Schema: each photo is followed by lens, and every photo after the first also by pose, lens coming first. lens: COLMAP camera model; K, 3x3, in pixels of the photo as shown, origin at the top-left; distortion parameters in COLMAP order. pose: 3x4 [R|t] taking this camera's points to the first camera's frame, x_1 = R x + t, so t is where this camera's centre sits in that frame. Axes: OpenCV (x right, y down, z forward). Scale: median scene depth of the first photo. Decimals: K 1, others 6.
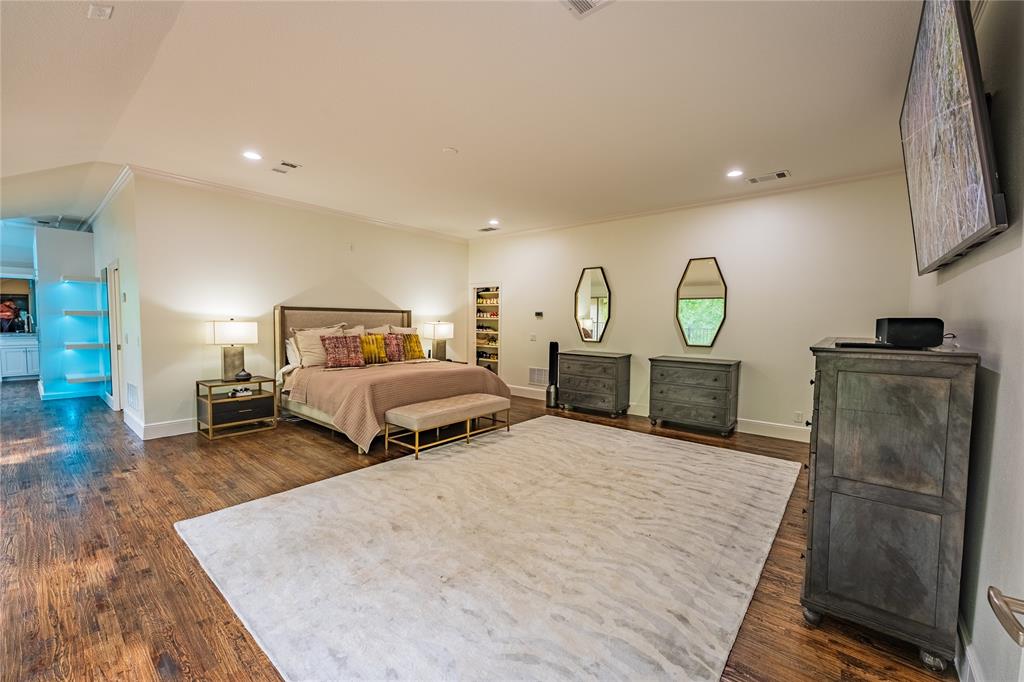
lens RADIAL K [[427.3, 0, 512.0], [0, 427.3, 341.0], [0, 0, 1]] dist [-0.000509, -0.000371]
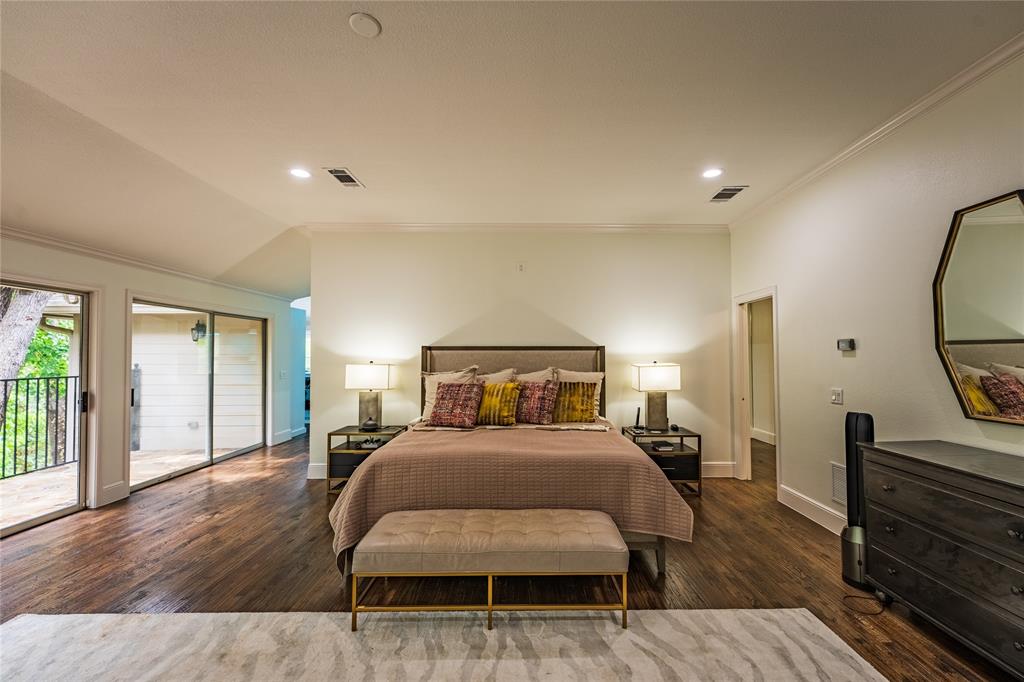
lens RADIAL K [[427.3, 0, 512.0], [0, 427.3, 341.0], [0, 0, 1]] dist [-0.000509, -0.000371]
pose [[0.638607, -0.043744, -0.768288, 0.228805], [-0.026093, 0.996578, -0.078431, -0.028571], [0.769090, 0.070133, 0.635281, 0.572086]]
